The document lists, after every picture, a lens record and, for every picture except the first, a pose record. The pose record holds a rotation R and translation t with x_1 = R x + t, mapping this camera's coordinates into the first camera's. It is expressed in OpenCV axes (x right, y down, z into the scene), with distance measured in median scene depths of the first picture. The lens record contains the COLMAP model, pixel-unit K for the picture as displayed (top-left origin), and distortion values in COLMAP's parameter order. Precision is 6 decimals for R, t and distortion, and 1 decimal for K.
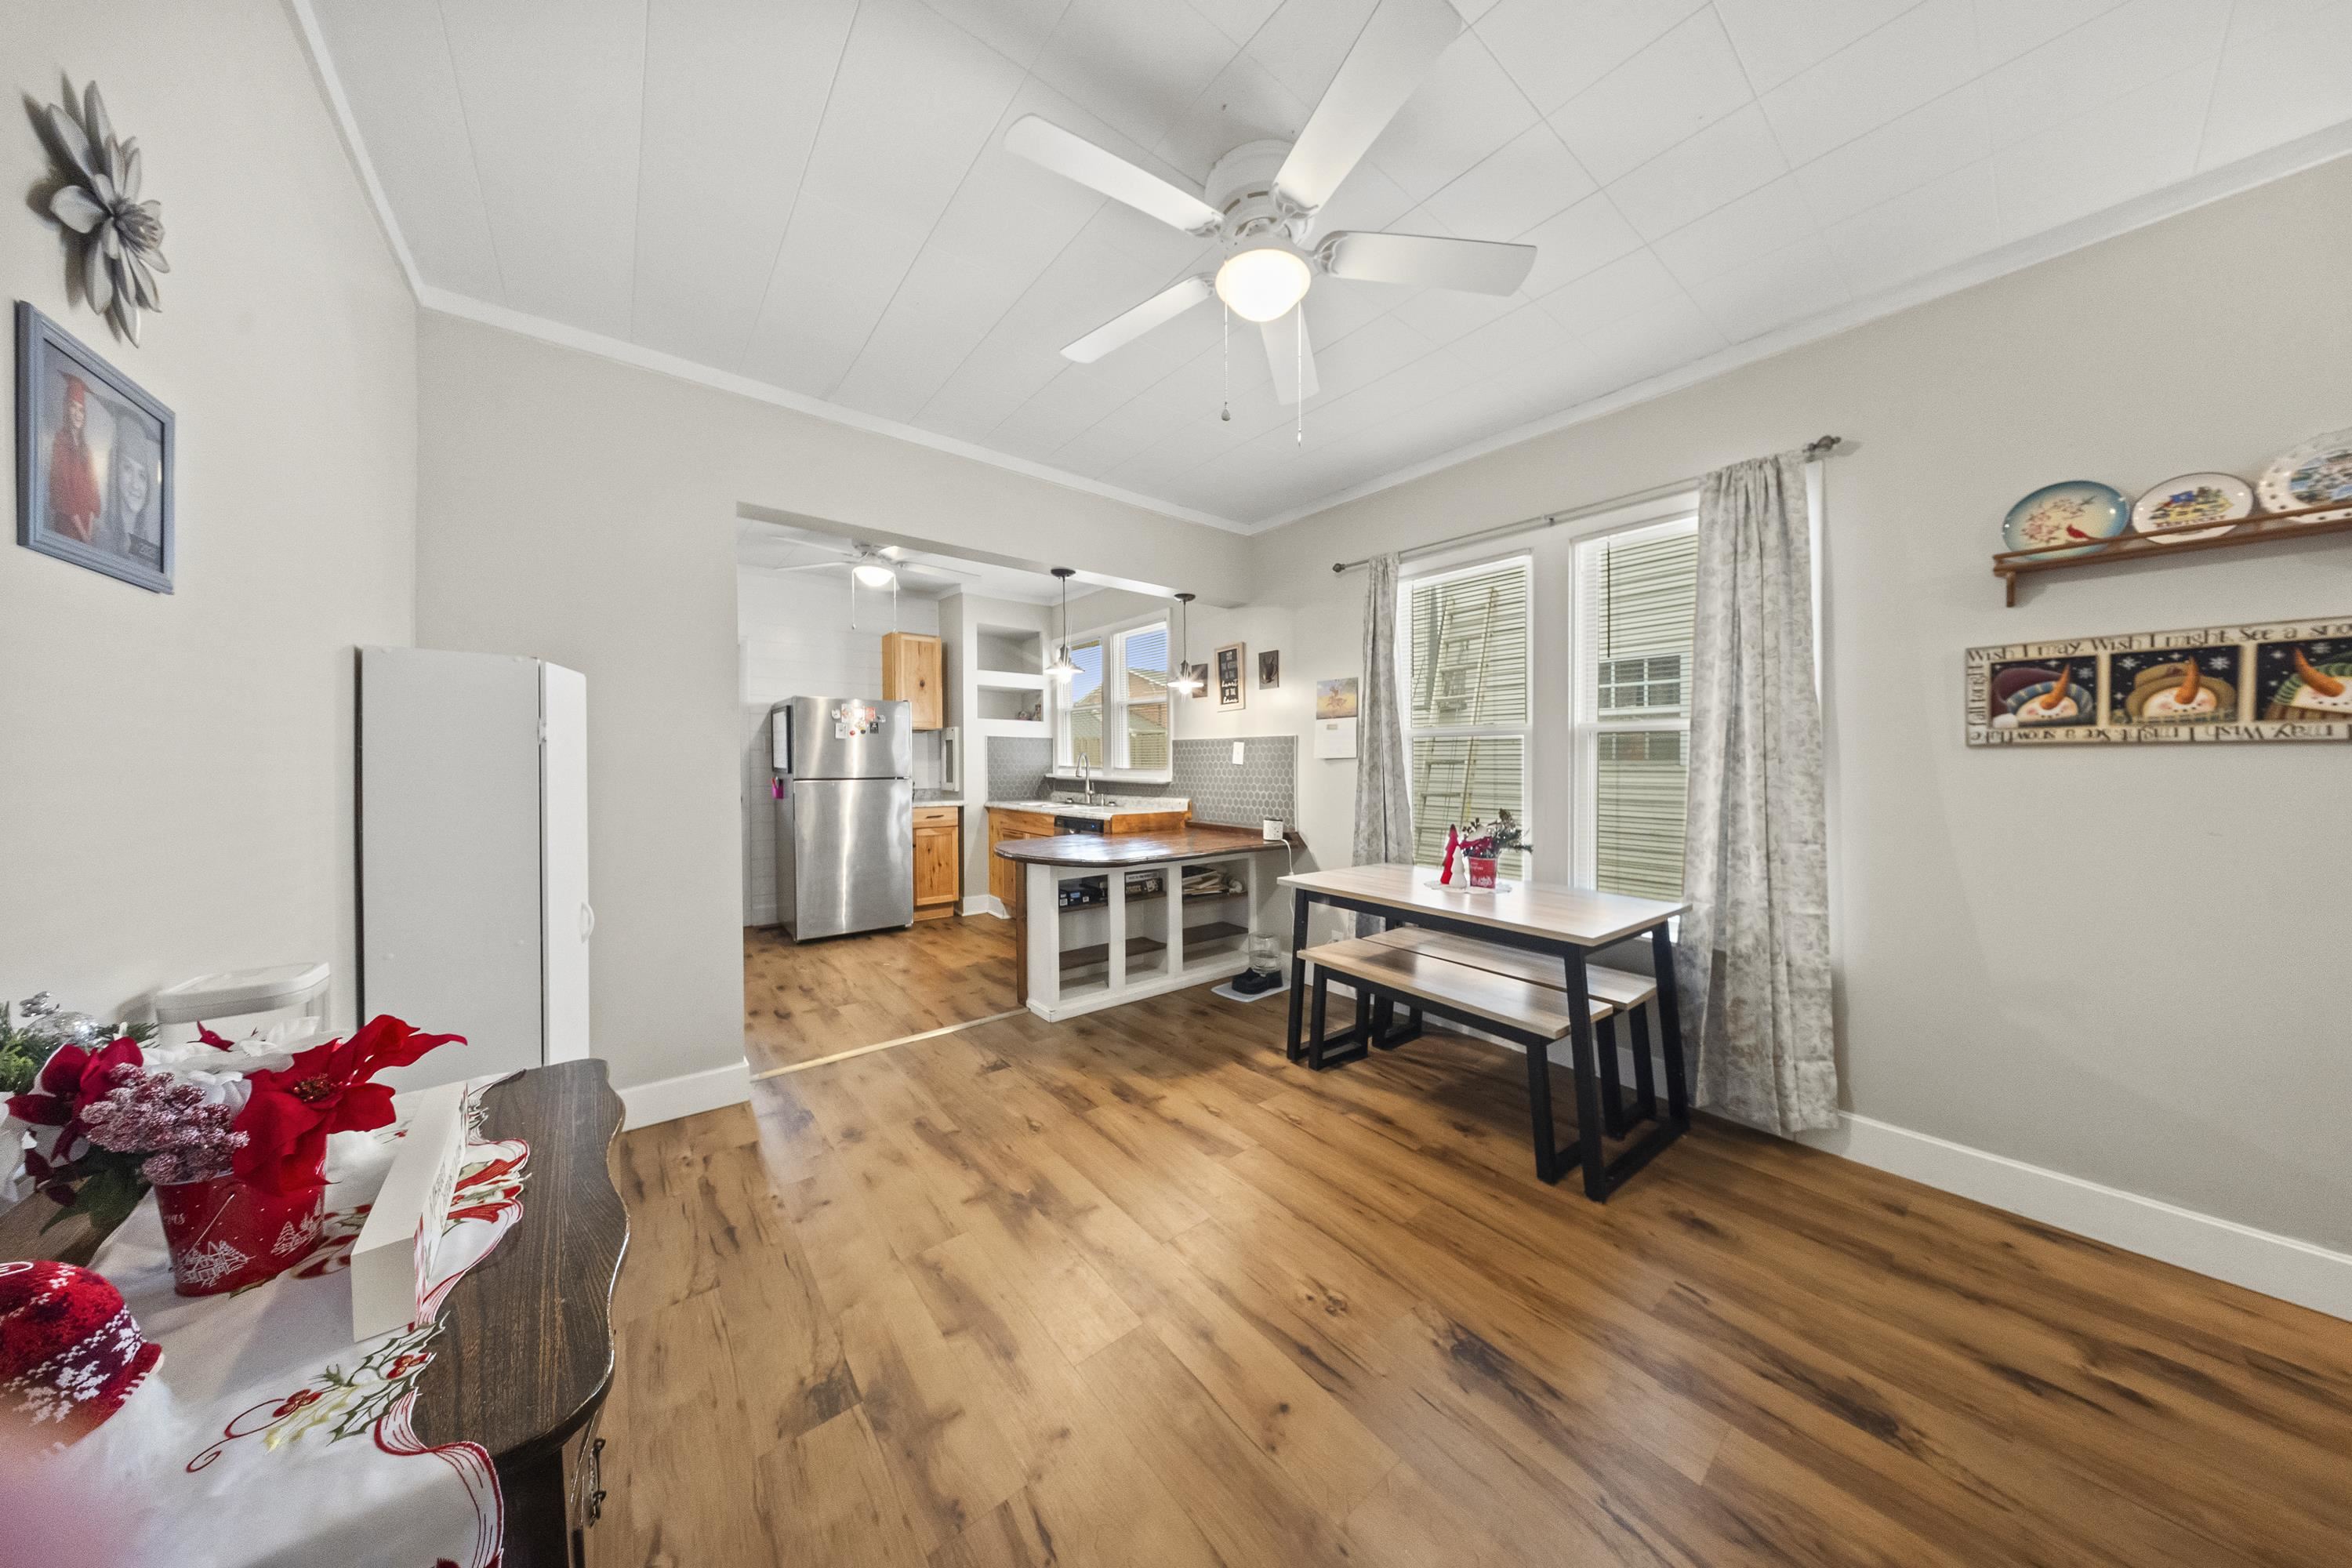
lens RADIAL K [[703.6, 0, 1180.2], [0, 703.6, 780.9], [0, 0, 1]] dist [0.006171, -0.005414]
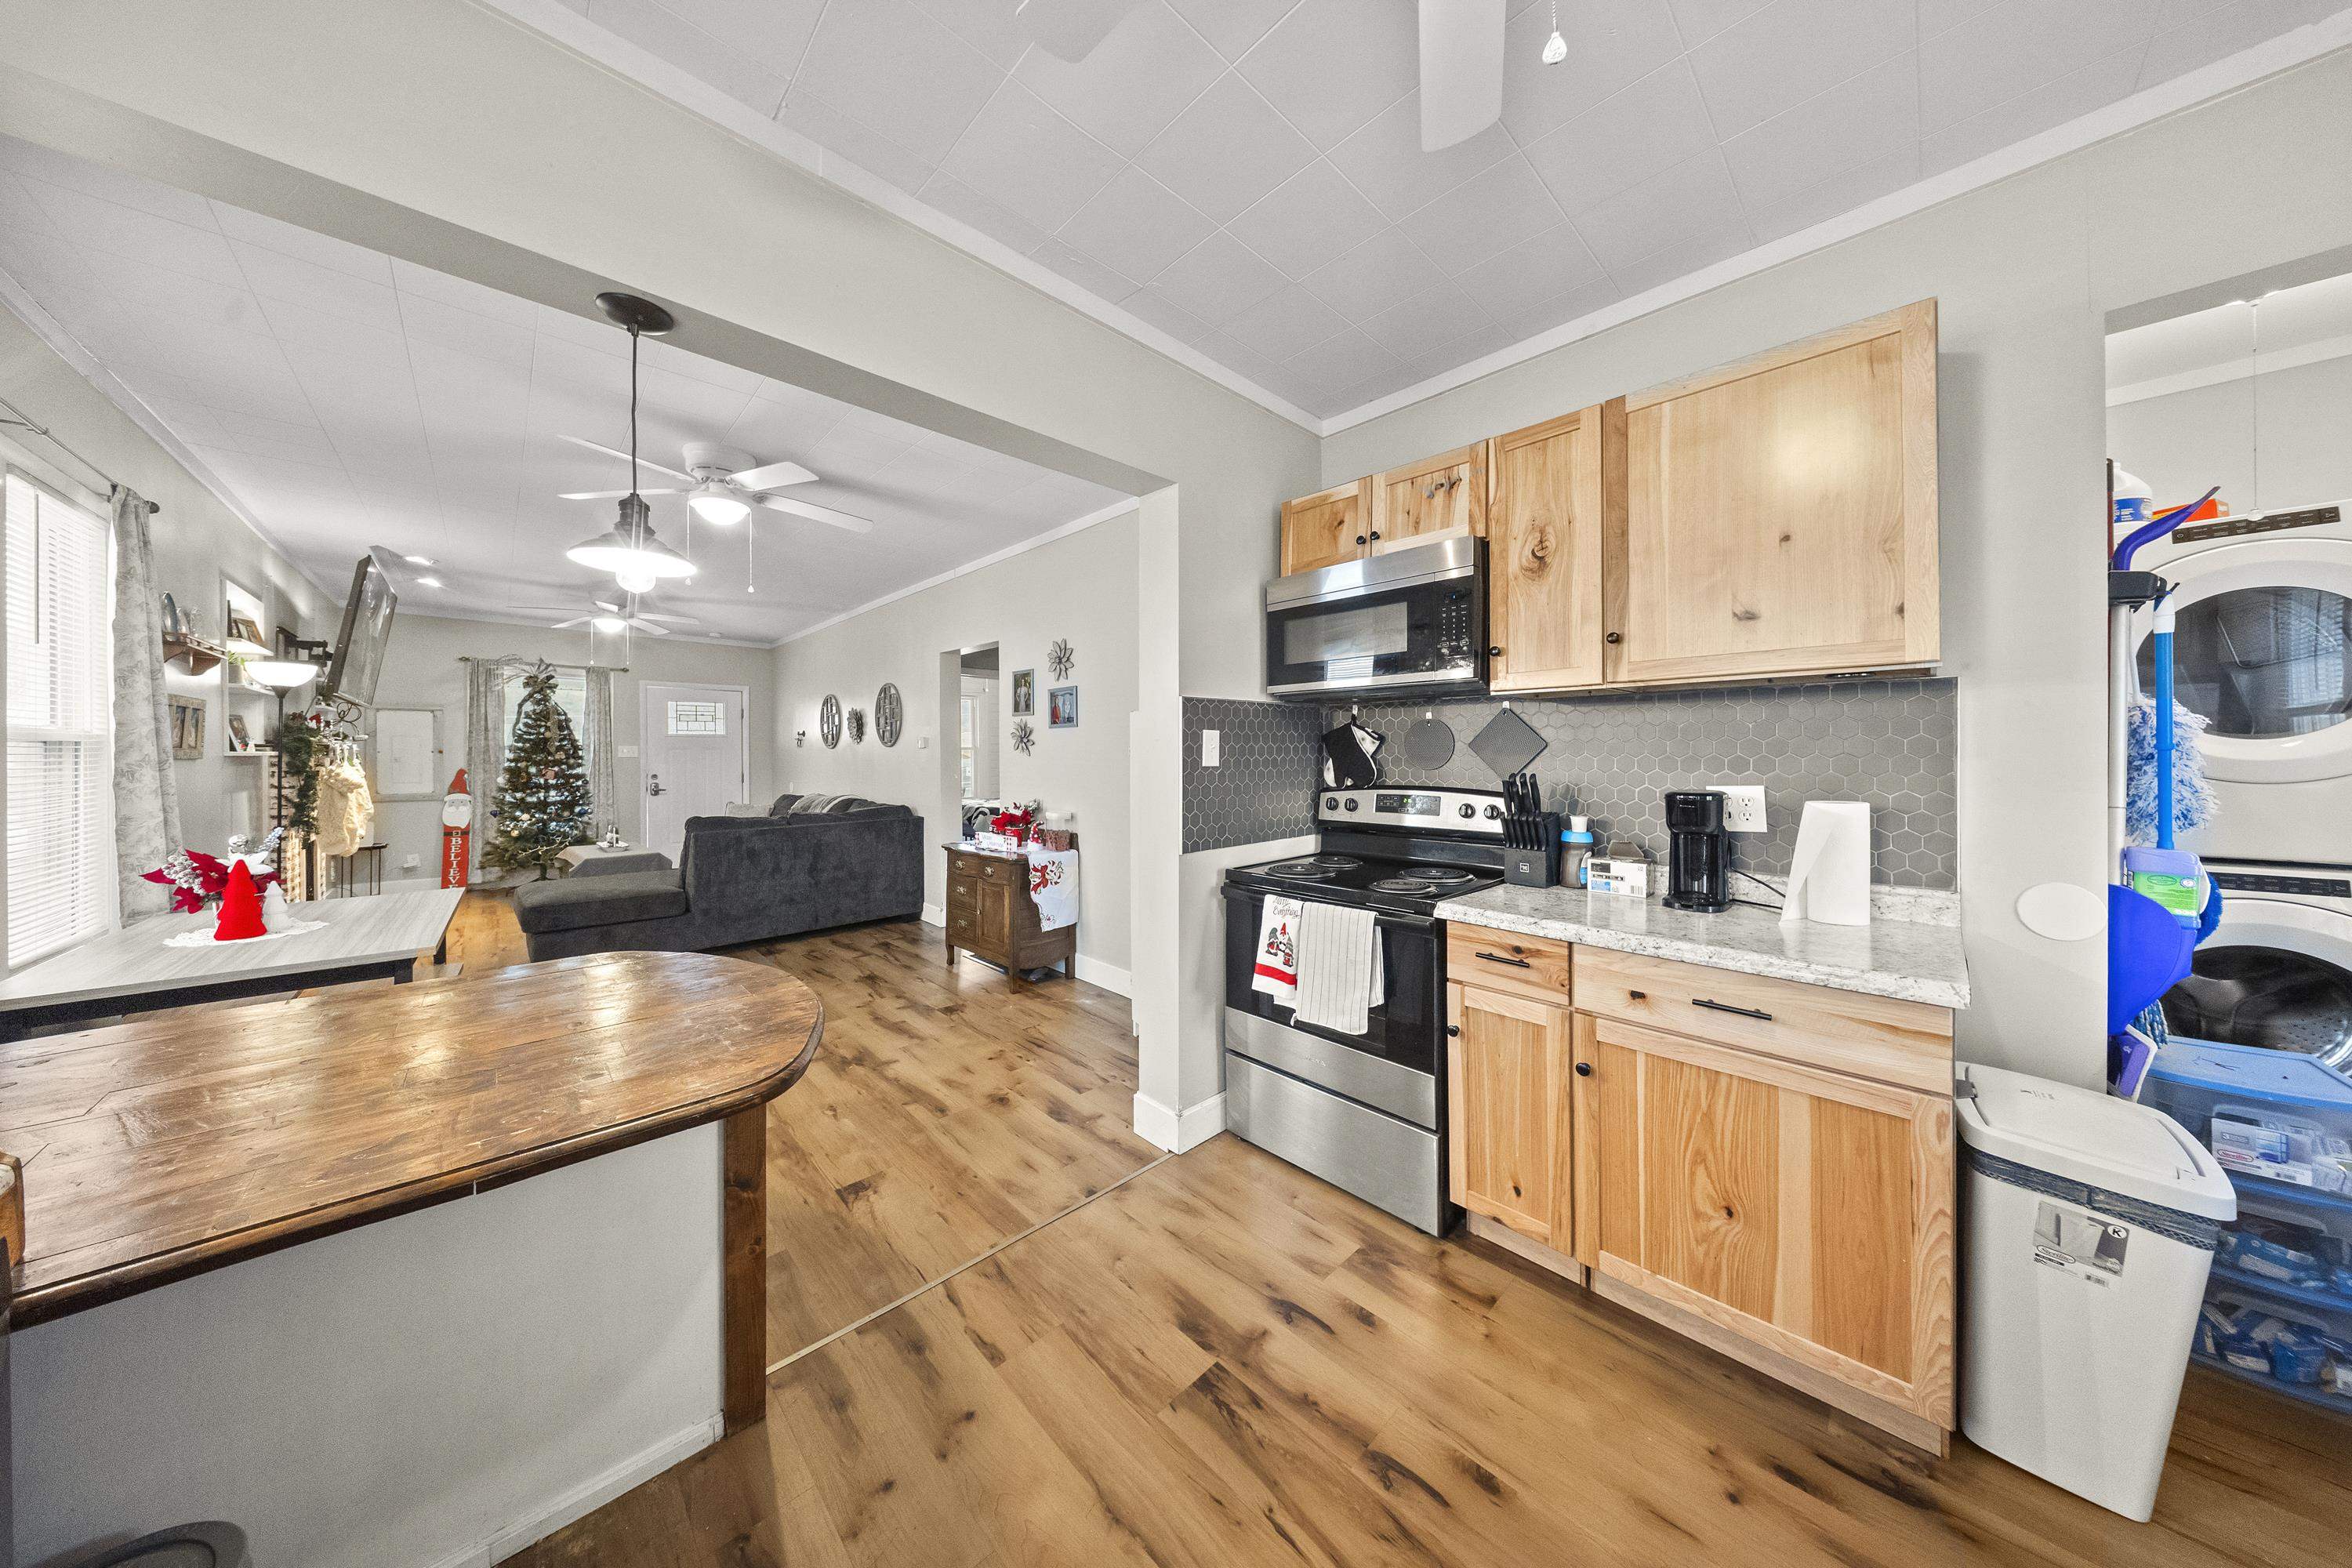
lens RADIAL K [[715.6, 0, 1175.5], [0, 715.6, 747.4], [0, 0, 1]] dist [-0.000293, -0.000070]
pose [[-0.996573, 0.001235, -0.082707, -0.353467], [-0.000637, 0.999744, 0.022613, -0.049111], [0.082714, 0.022588, -0.996317, 1.169071]]
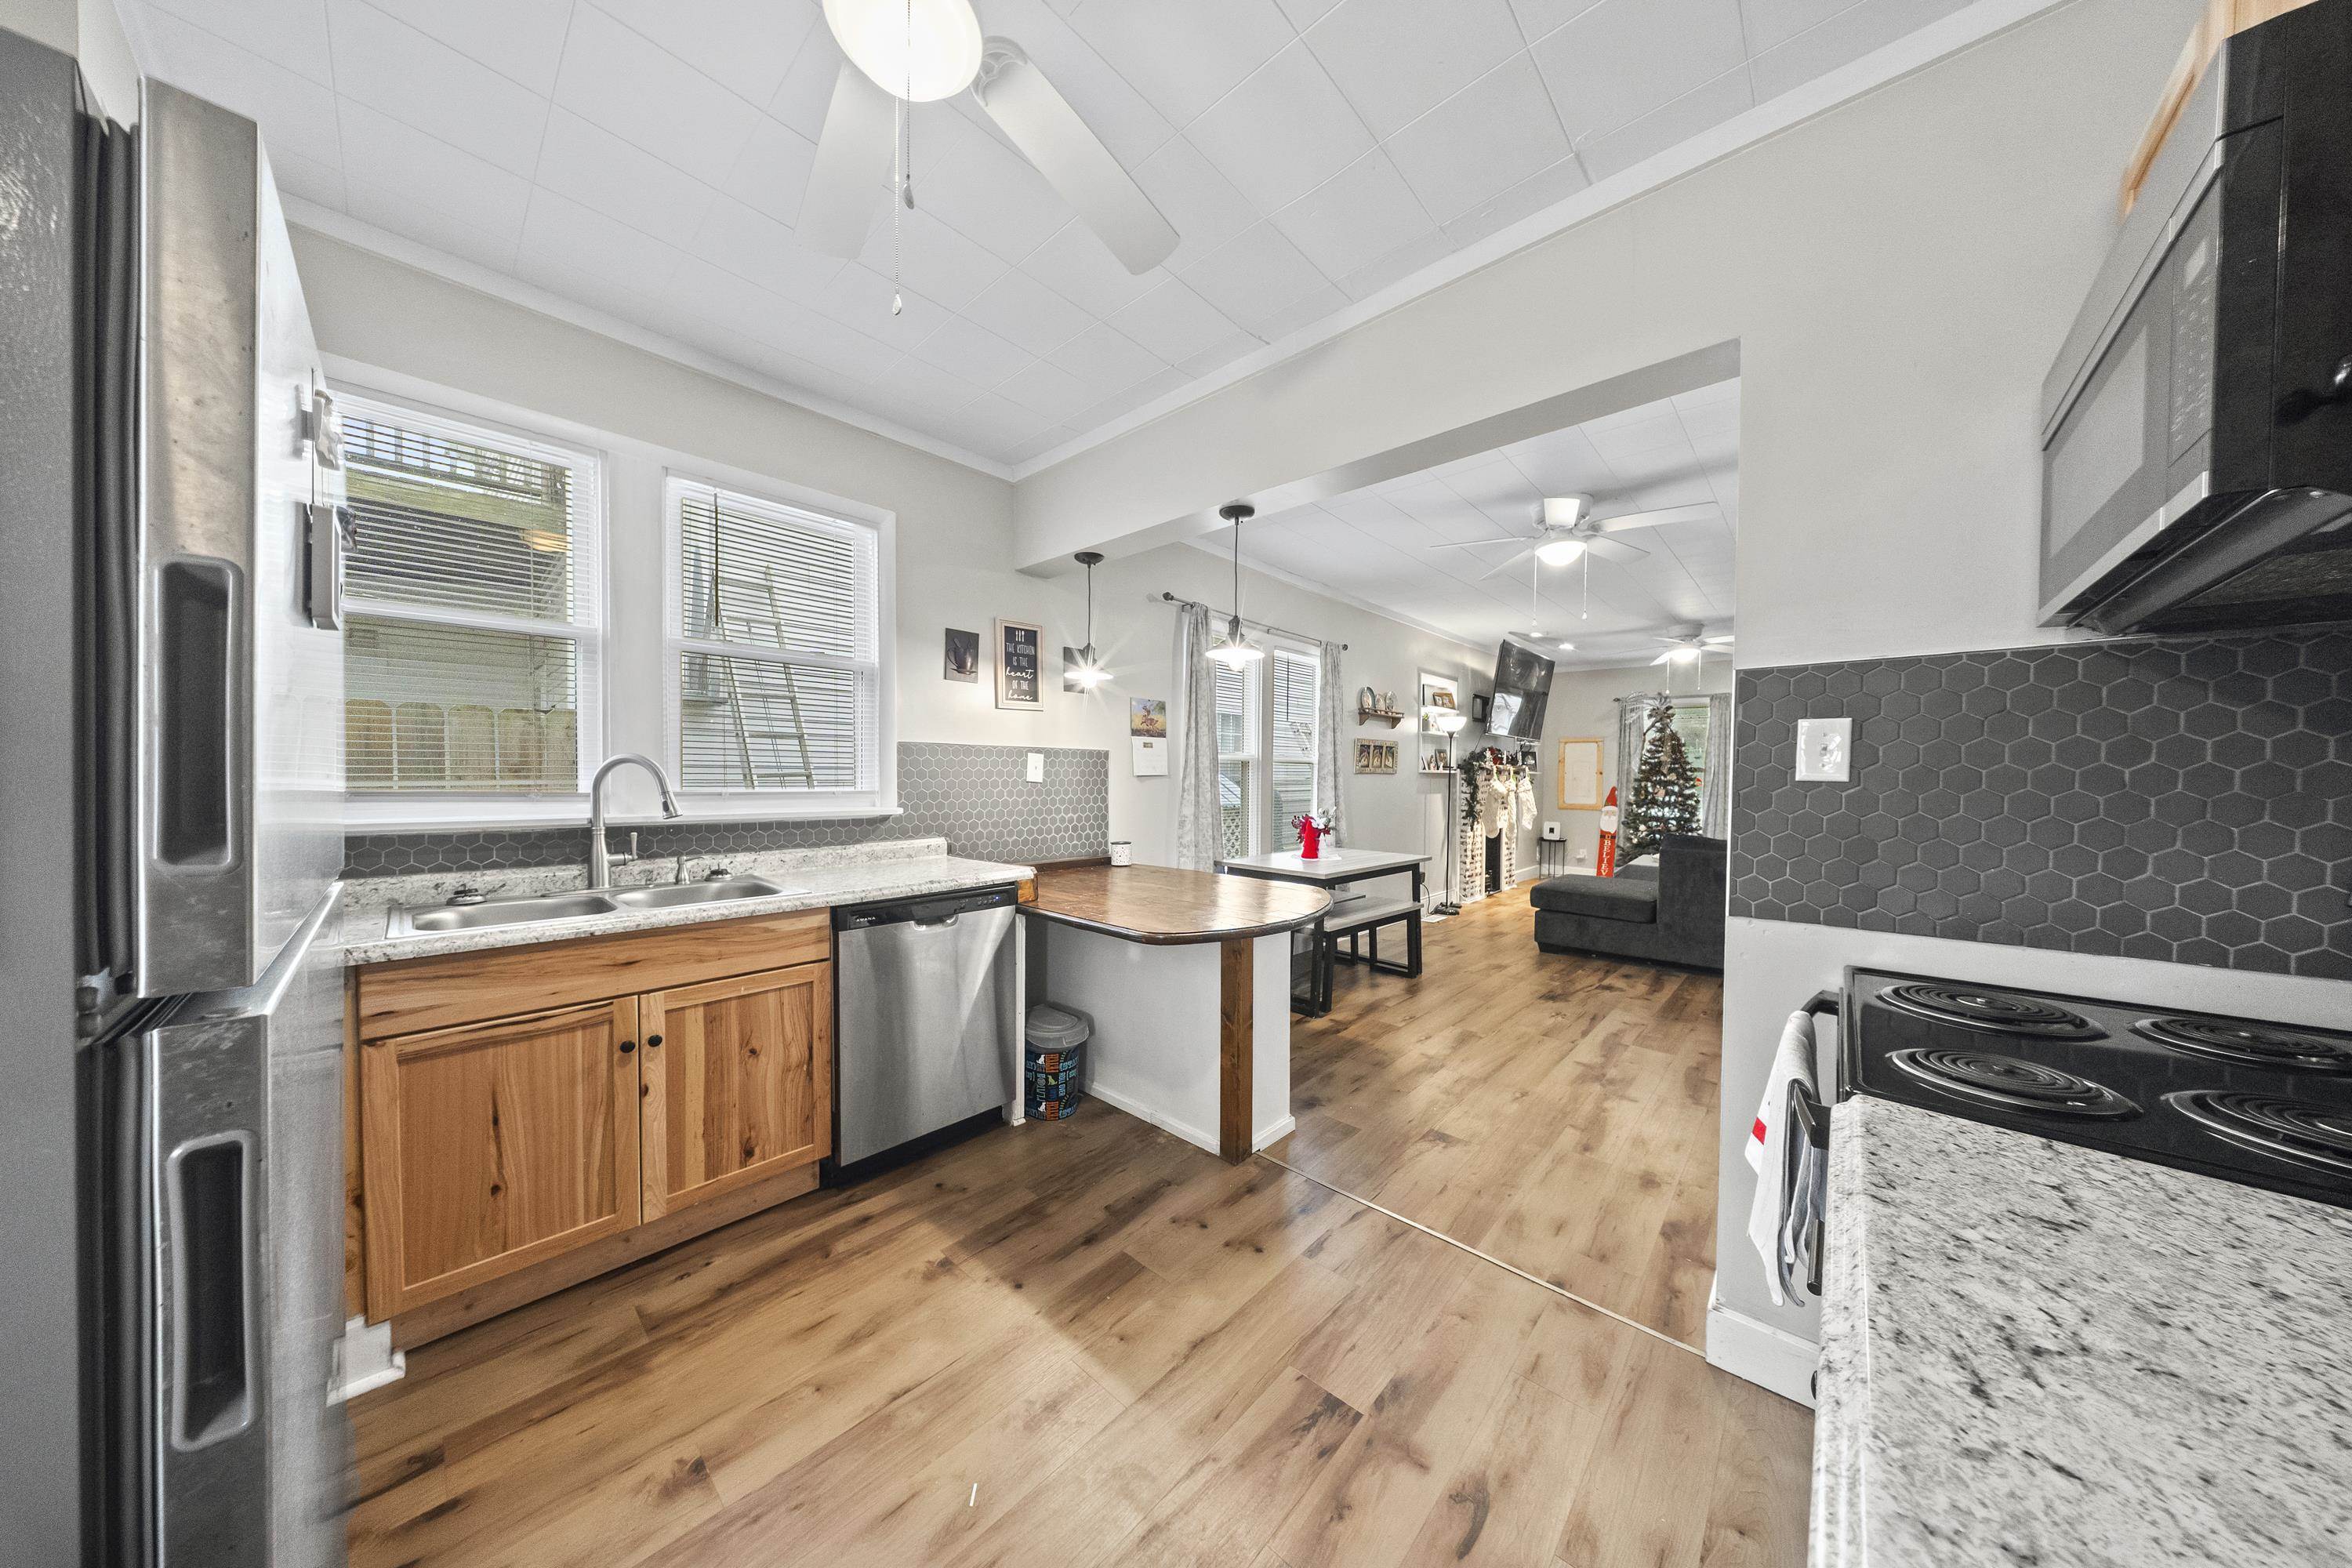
lens RADIAL K [[713.2, 0, 1188.2], [0, 713.2, 789.4], [0, 0, 1]] dist [0.000474, -0.000071]
pose [[-0.151968, -0.022131, 0.988138, -0.707162], [0.019984, 0.999476, 0.025458, -0.031832], [-0.988183, 0.023616, -0.151446, 0.945338]]
